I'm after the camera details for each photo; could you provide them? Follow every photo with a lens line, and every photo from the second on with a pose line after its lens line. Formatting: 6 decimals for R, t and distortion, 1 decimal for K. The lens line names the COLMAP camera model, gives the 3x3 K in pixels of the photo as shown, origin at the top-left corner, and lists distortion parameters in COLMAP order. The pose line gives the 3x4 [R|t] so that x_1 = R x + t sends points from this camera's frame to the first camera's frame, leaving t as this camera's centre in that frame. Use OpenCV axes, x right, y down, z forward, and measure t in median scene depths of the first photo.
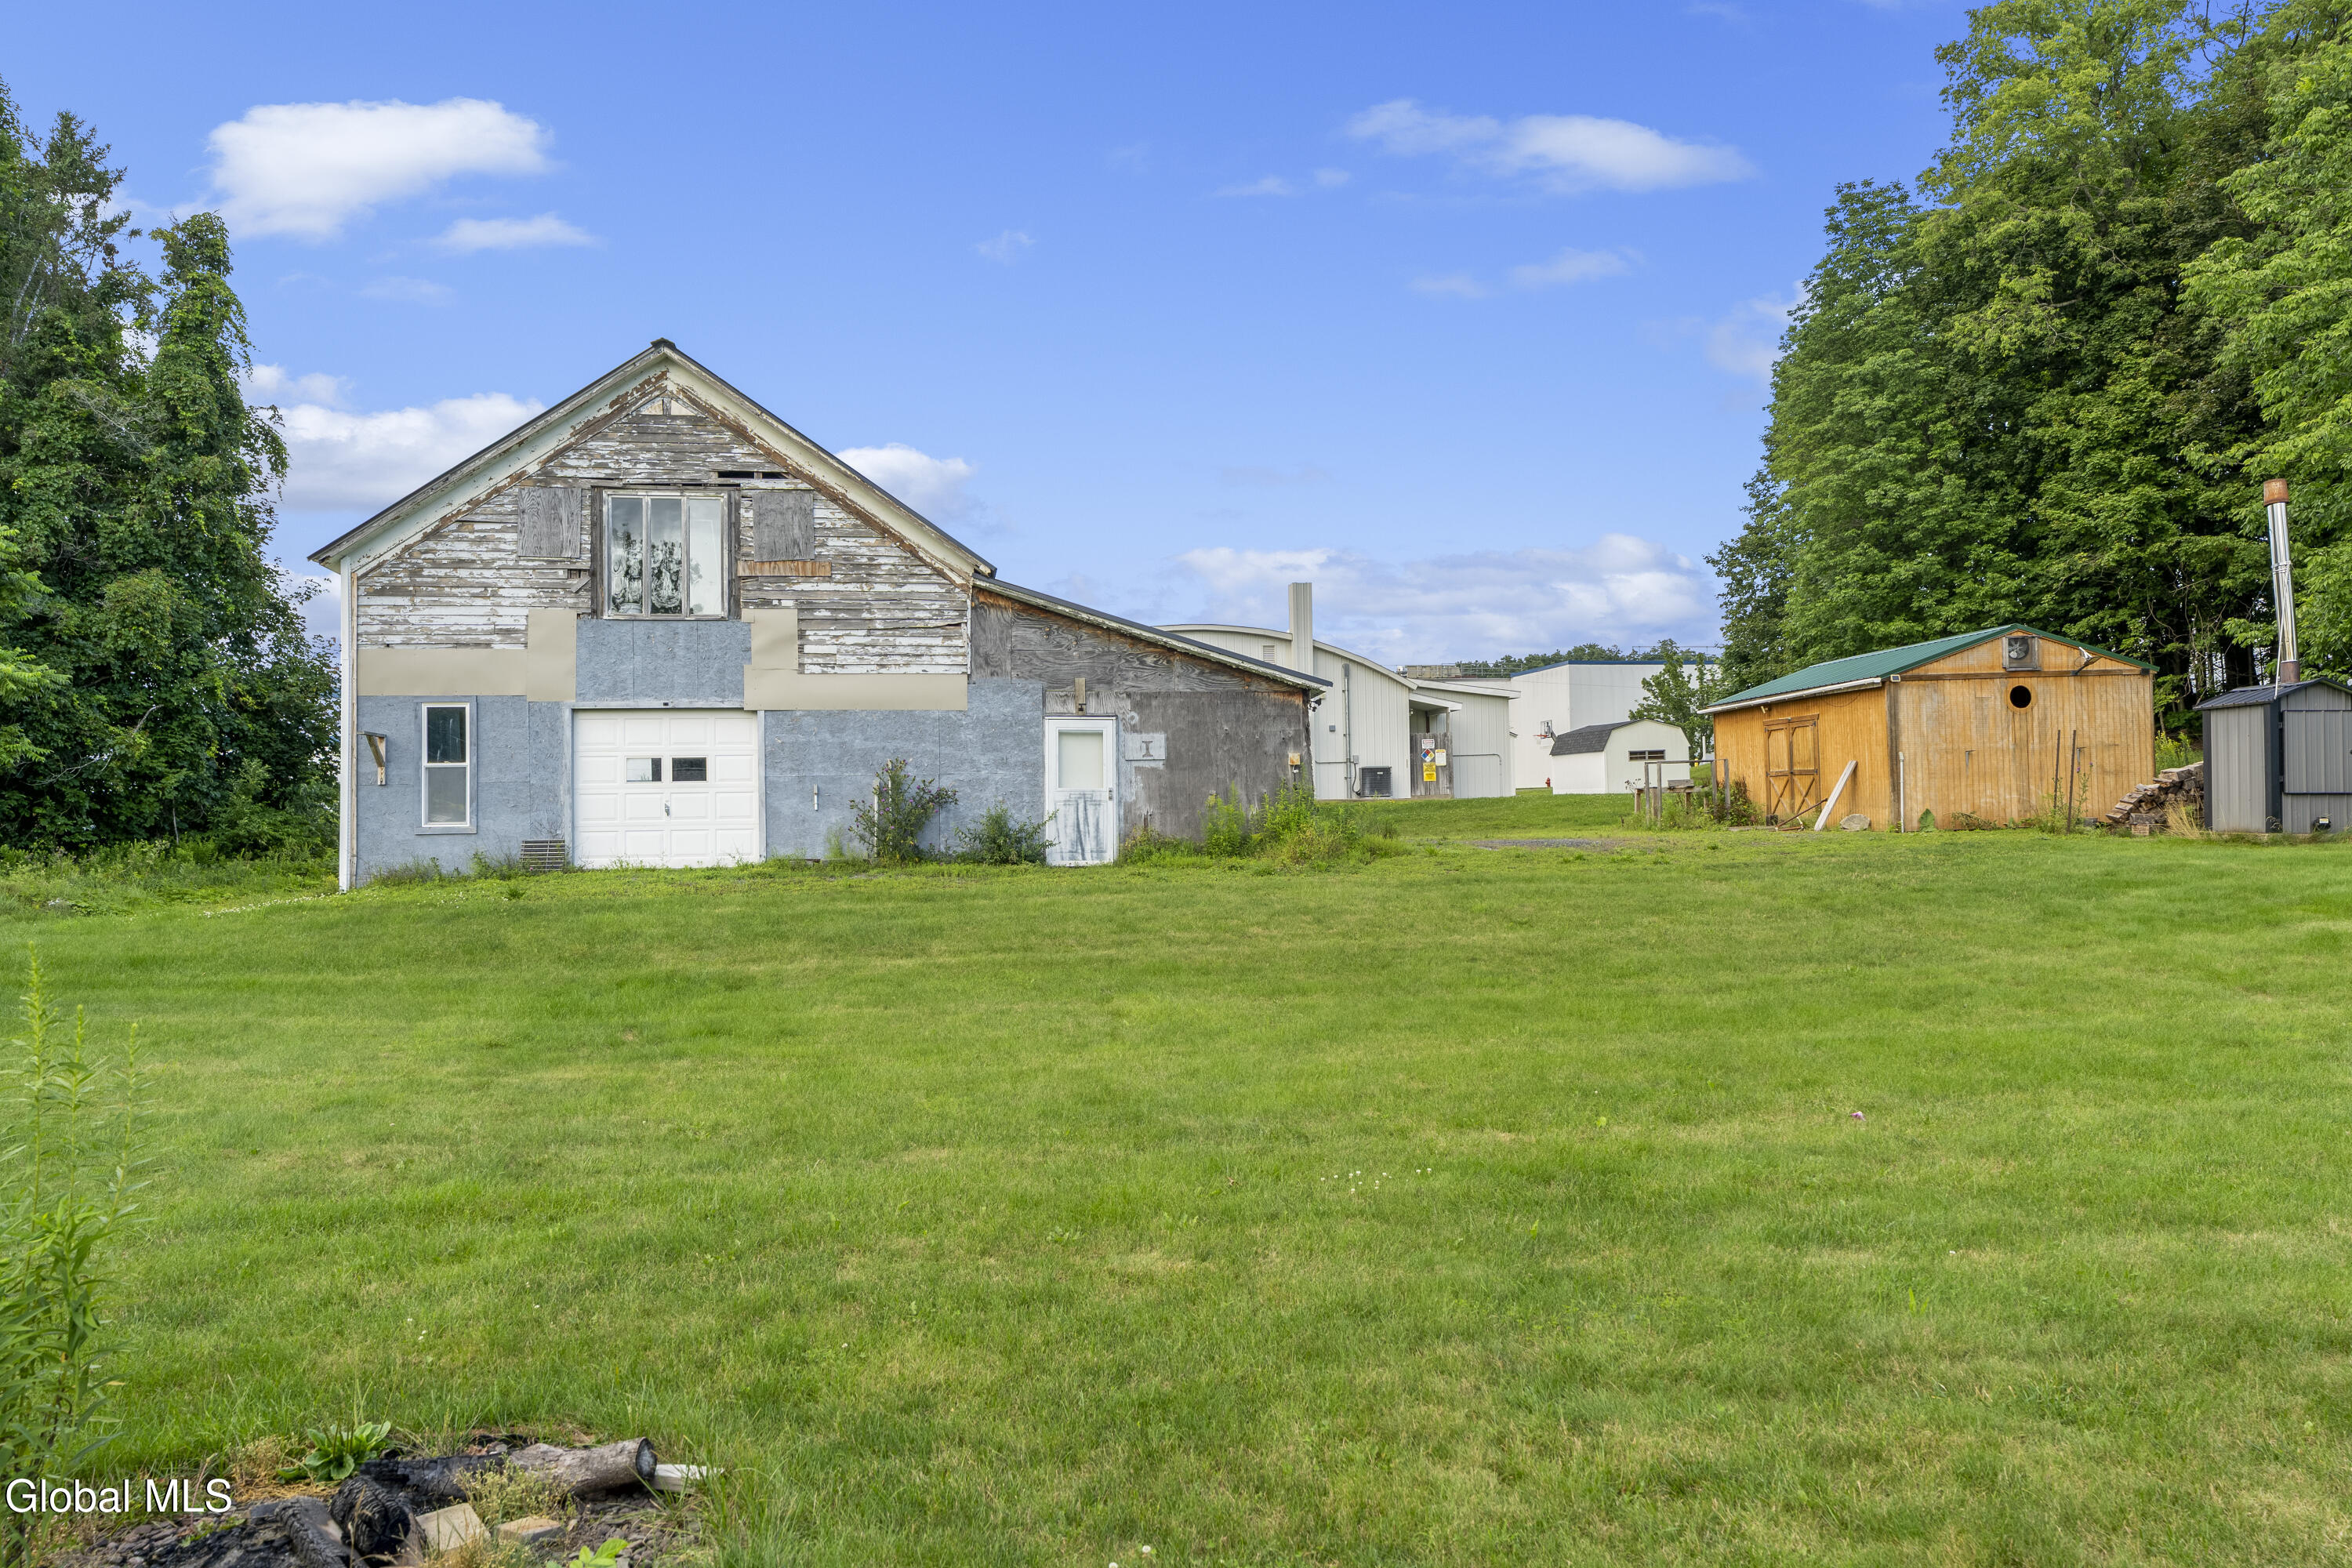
lens RADIAL K [[1638.3, 0, 1167.5], [0, 1638.3, 788.5], [0, 0, 1]] dist [-0.002288, 0.003234]
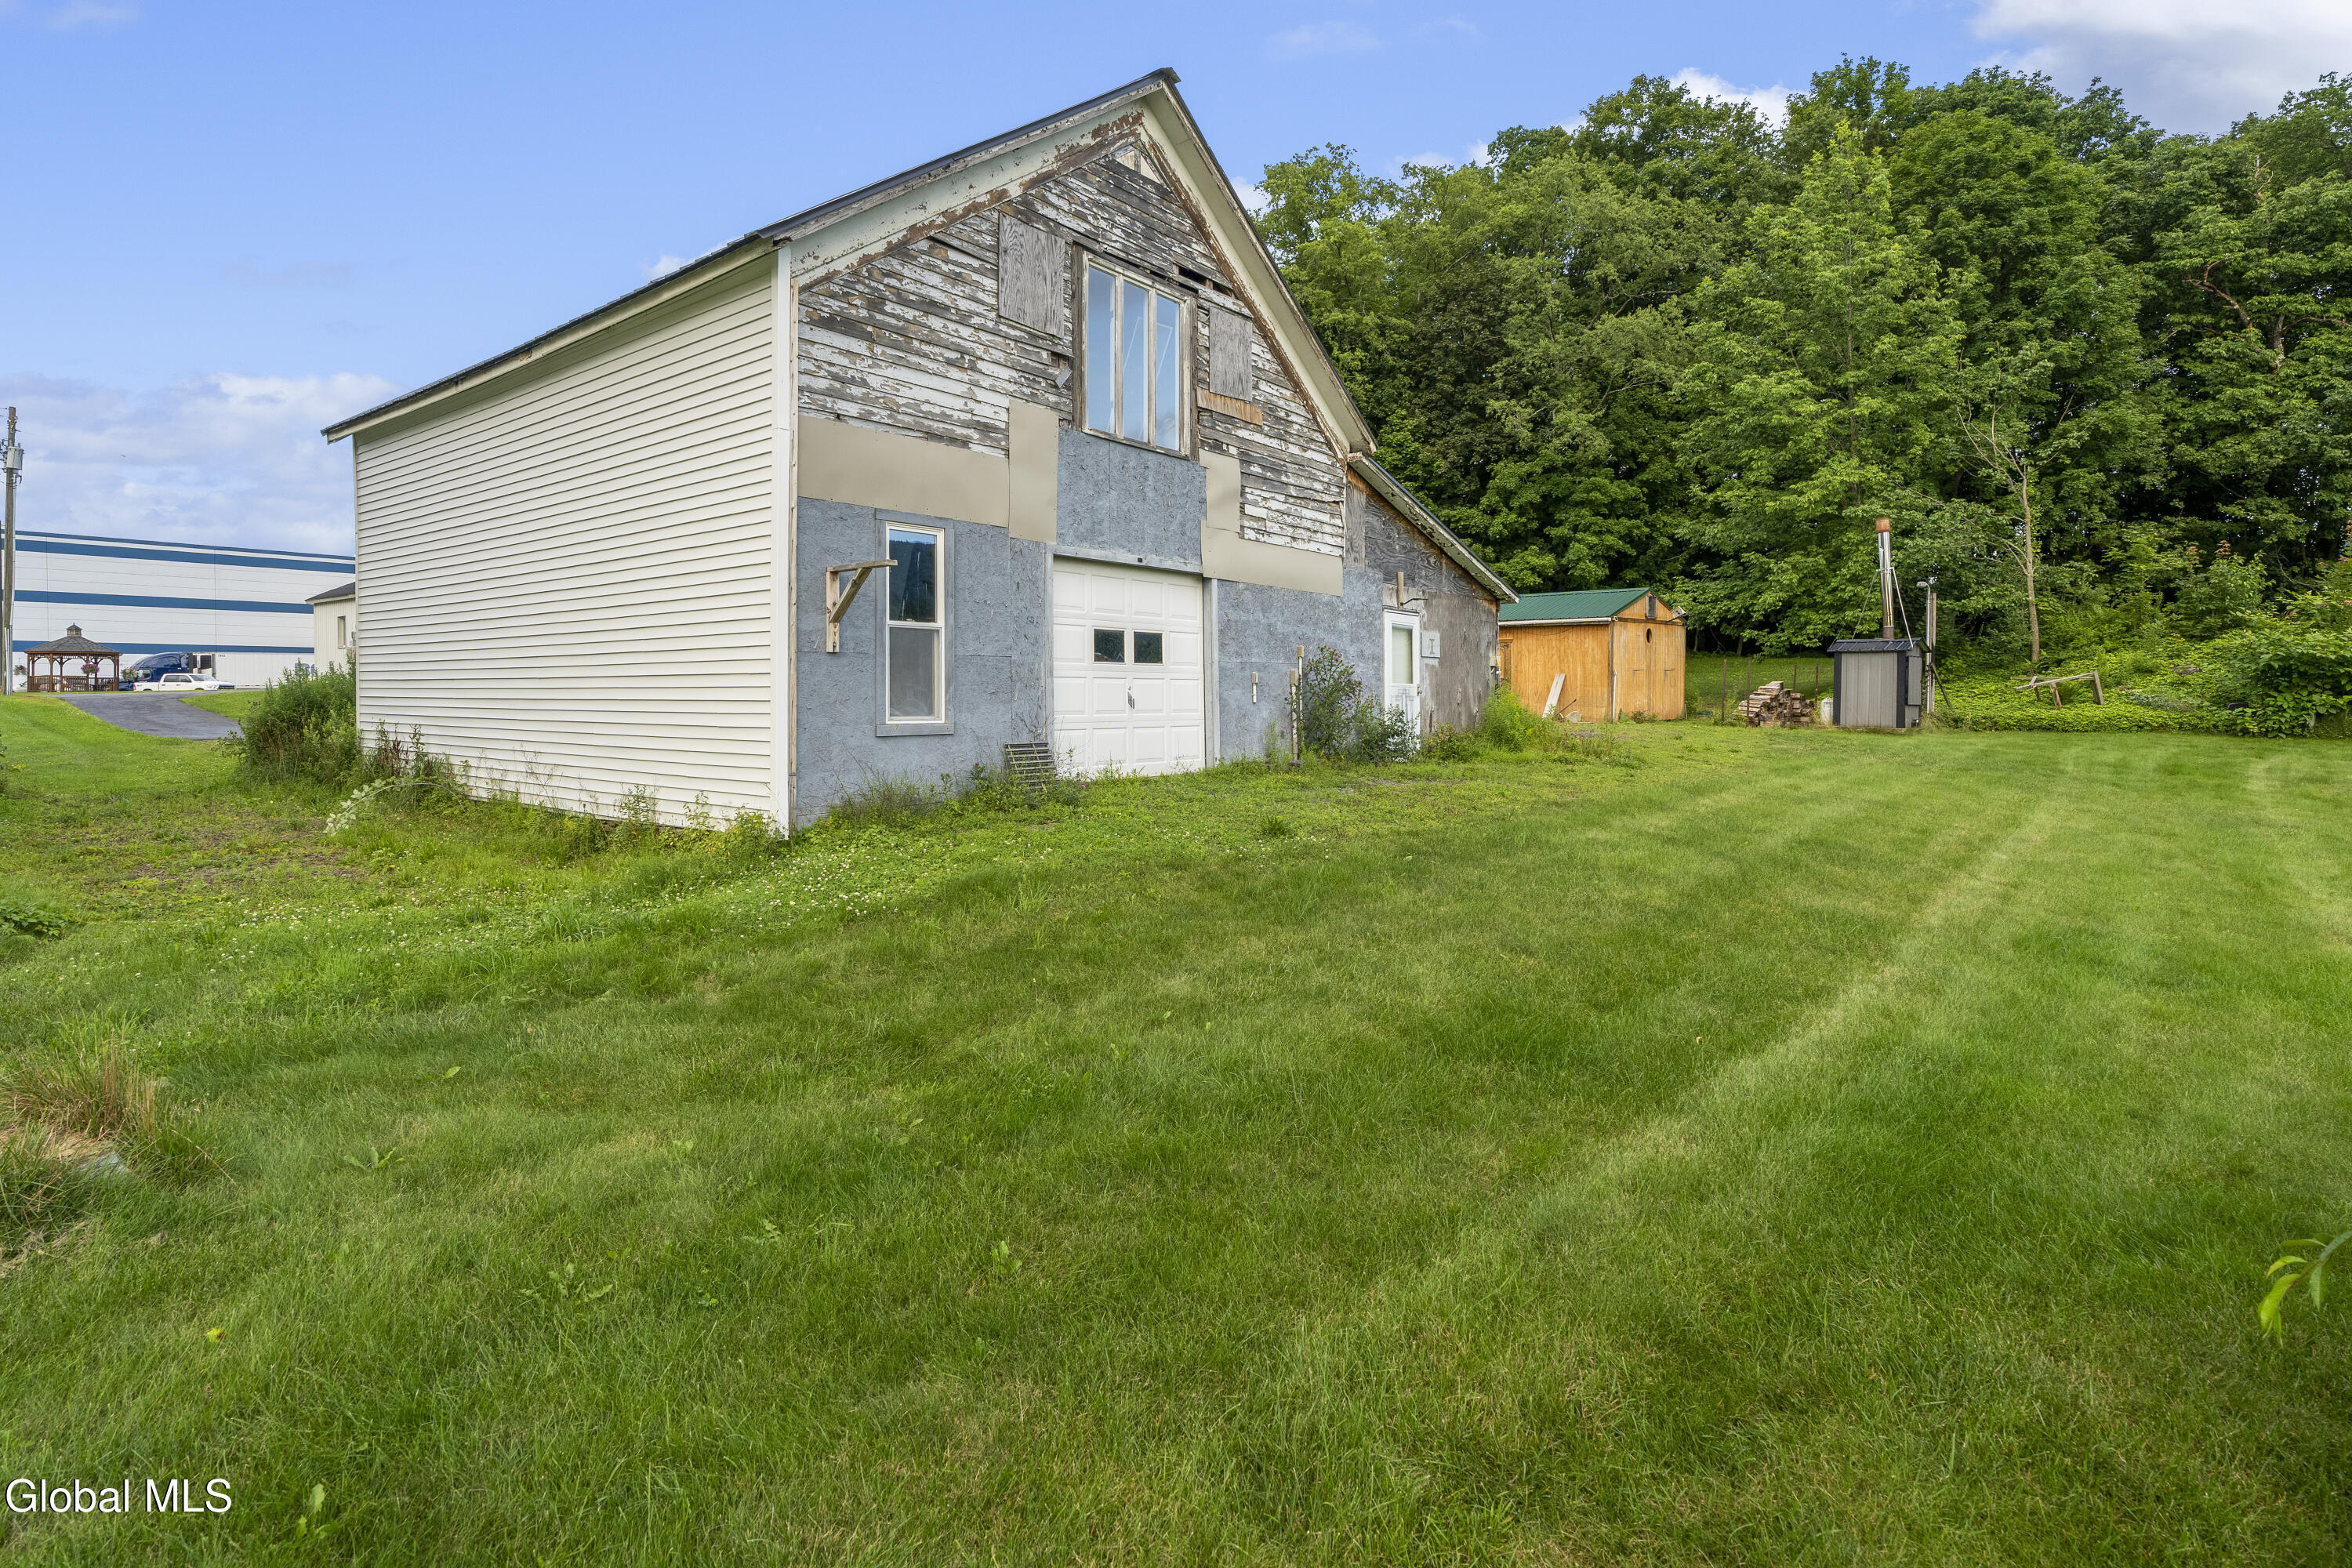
lens RADIAL K [[1197.3, 0, 1177.2], [0, 1197.3, 710.0], [0, 0, 1]] dist [-0.001172, -0.000366]
pose [[0.720774, 0.007652, 0.693127, -0.652432], [-0.024674, 0.999589, 0.014623, 0.008577], [-0.692730, -0.027642, 0.720667, 0.571217]]
